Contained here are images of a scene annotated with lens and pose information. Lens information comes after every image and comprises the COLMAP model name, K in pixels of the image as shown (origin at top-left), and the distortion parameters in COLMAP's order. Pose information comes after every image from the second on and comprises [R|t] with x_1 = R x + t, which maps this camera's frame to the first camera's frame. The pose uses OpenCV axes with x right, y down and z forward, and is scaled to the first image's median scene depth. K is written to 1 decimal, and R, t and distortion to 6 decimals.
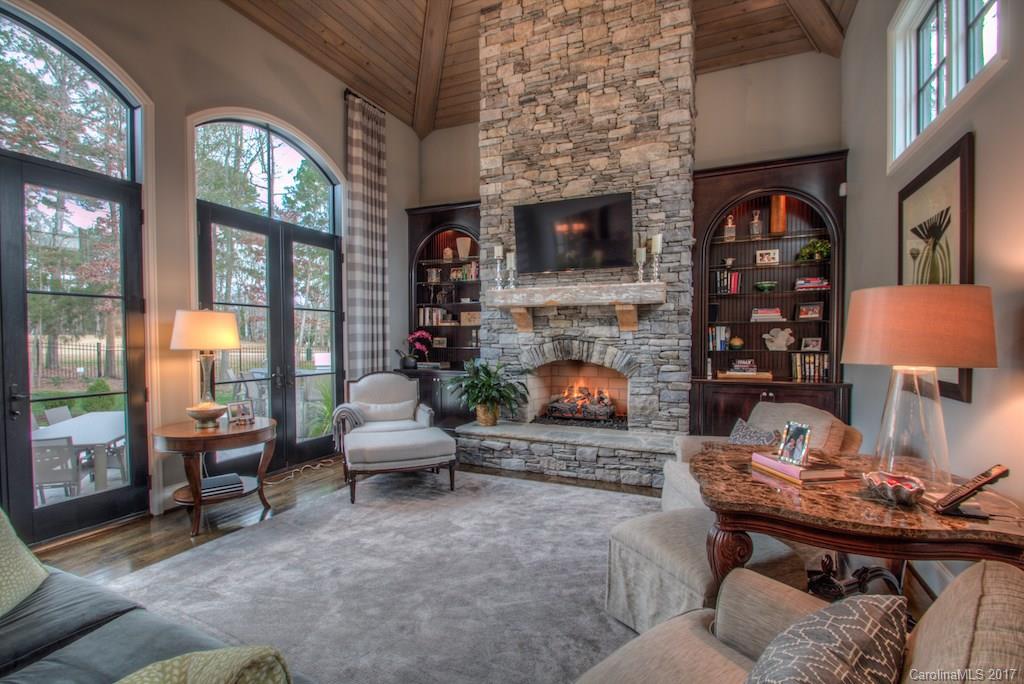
lens RADIAL K [[471.4, 0, 513.1], [0, 471.4, 348.5], [0, 0, 1]] dist [-0.001072, 0.000141]
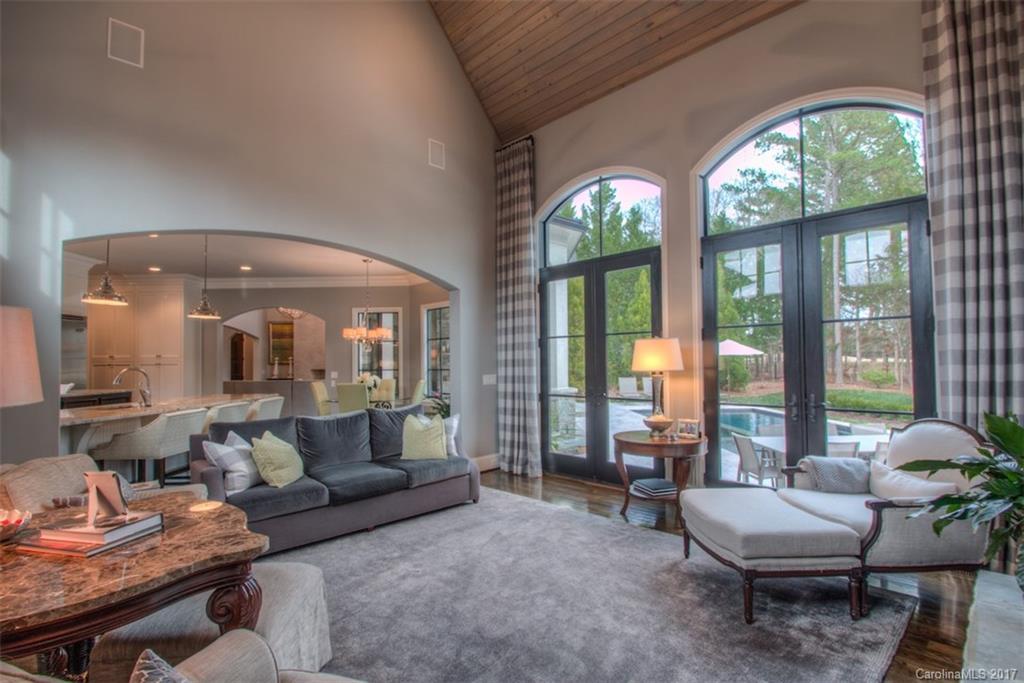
lens RADIAL K [[471.4, 0, 513.1], [0, 471.4, 348.0], [0, 0, 1]] dist [-0.001072, 0.000141]
pose [[-0.320603, -0.026330, -0.946848, 0.391222], [-0.020176, 0.999577, -0.020964, -0.015264], [0.946999, 0.012382, -0.320998, 0.719459]]
